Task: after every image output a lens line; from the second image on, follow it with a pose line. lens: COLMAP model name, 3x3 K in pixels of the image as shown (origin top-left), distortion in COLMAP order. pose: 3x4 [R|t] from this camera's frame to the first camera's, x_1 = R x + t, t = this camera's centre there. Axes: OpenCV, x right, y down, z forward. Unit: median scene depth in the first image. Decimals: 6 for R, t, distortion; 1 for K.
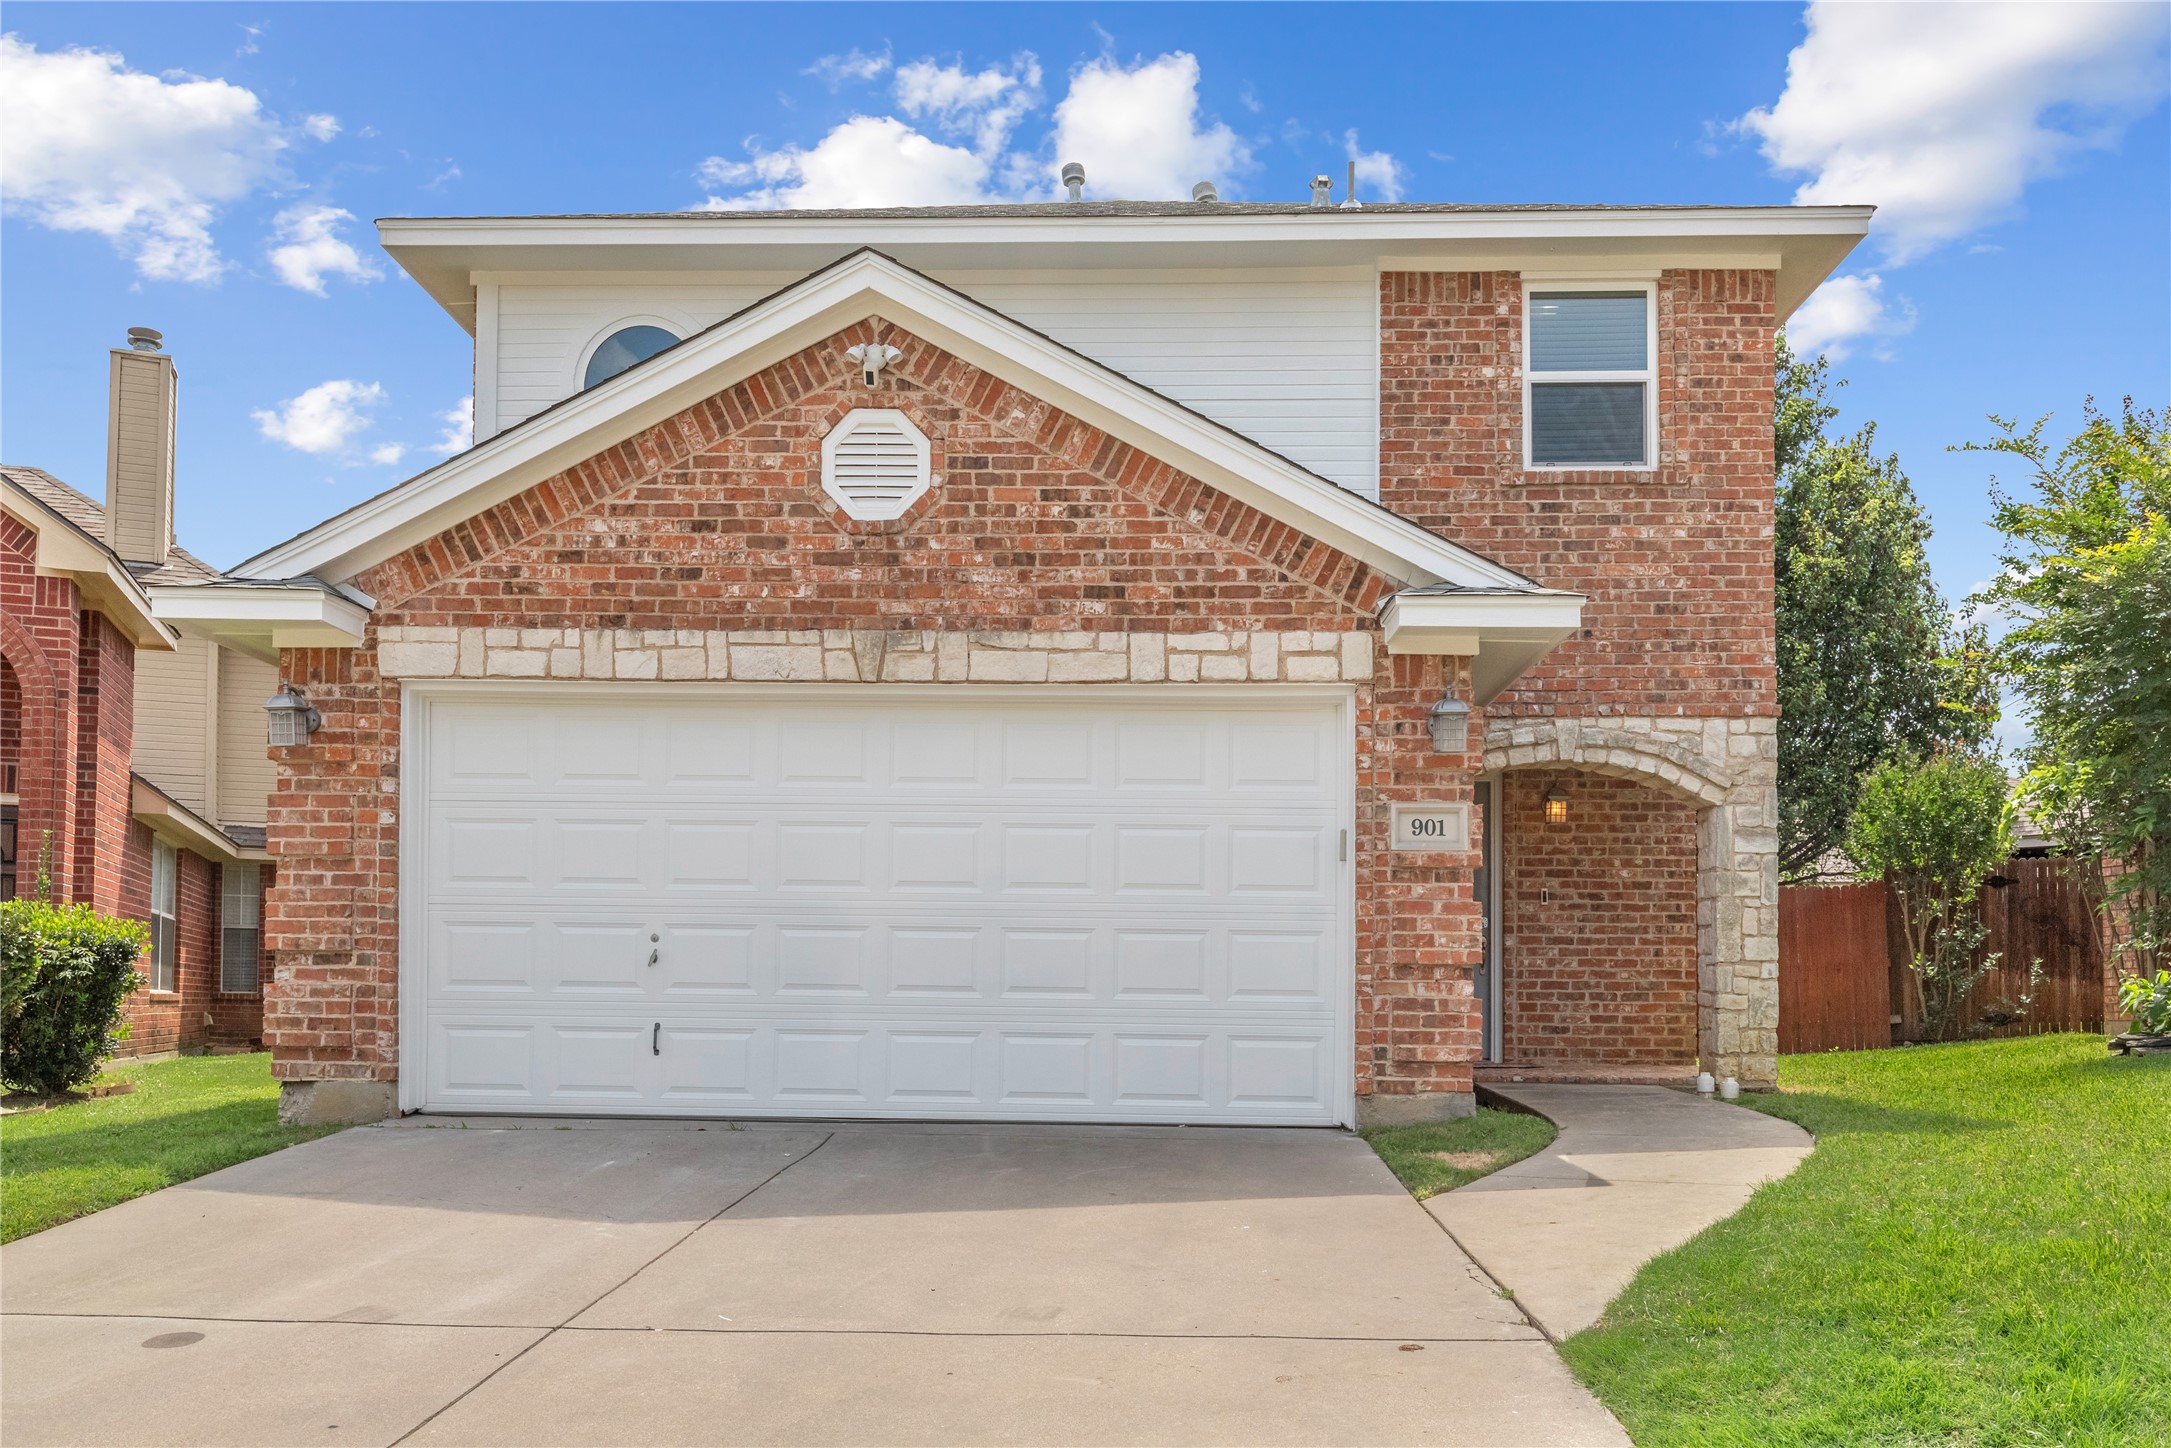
lens RADIAL K [[1645.2, 0, 1085.5], [0, 1645.2, 724.0], [0, 0, 1]] dist [0.000304, -0.002556]
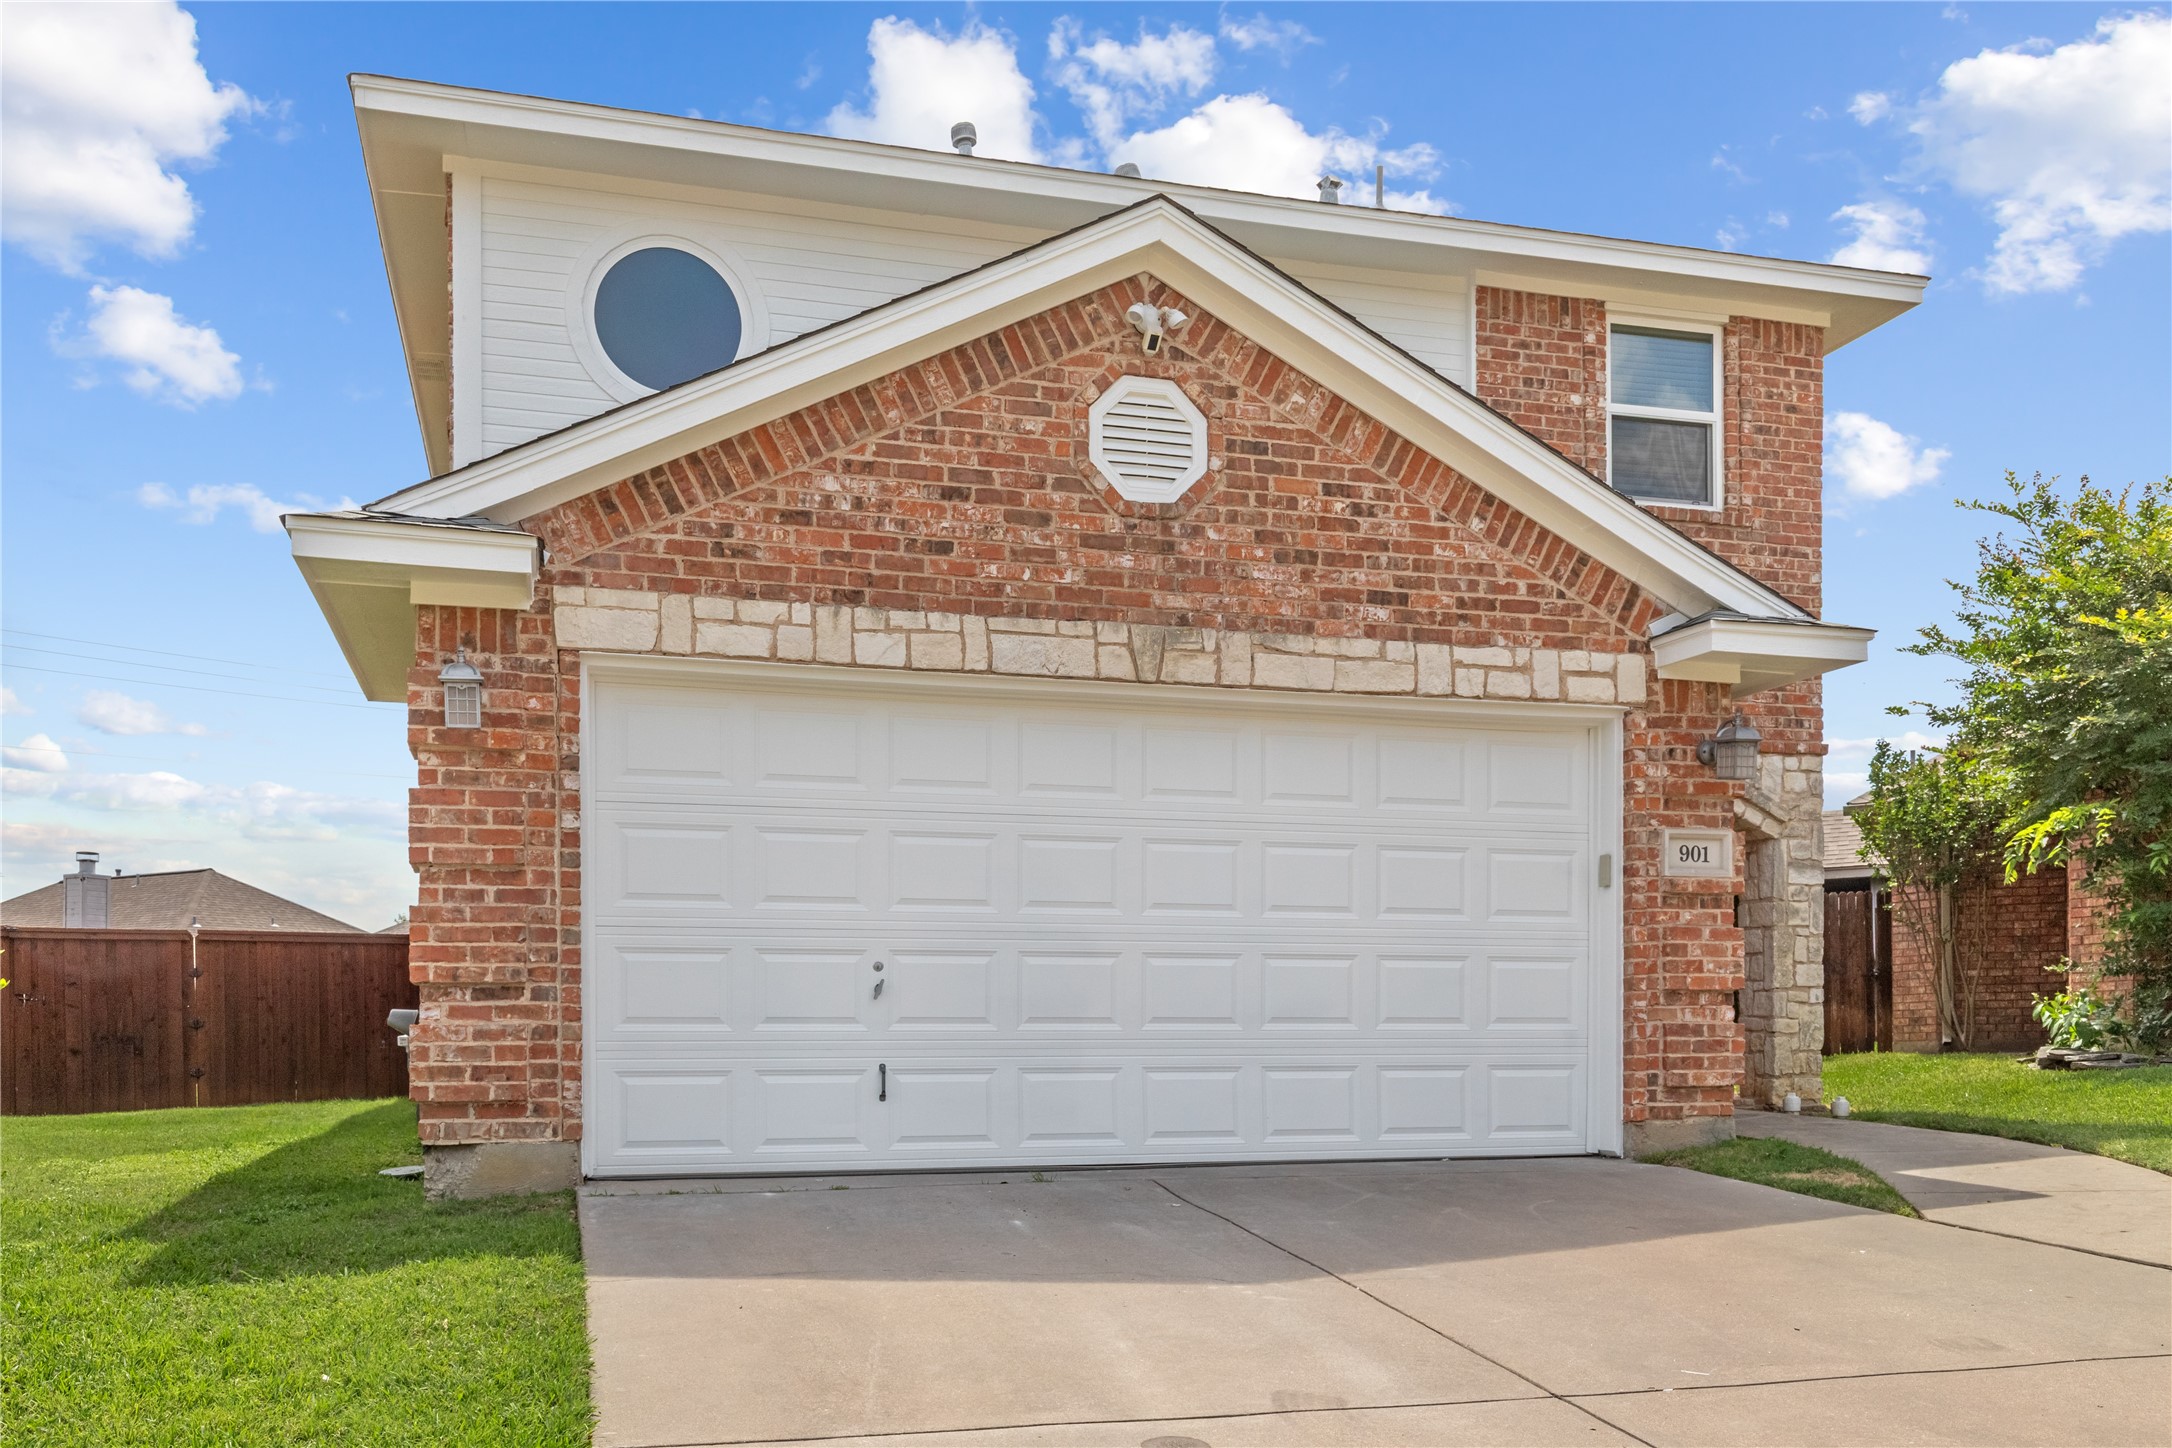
lens RADIAL K [[1731.8, 0, 1086.0], [0, 1731.8, 801.5], [0, 0, 1]] dist [0.002320, -0.000806]
pose [[0.953232, 0.025970, 0.301122, -0.439148], [-0.035088, 0.999074, 0.024912, 0.016943], [-0.300196, -0.034312, 0.953260, 0.102513]]
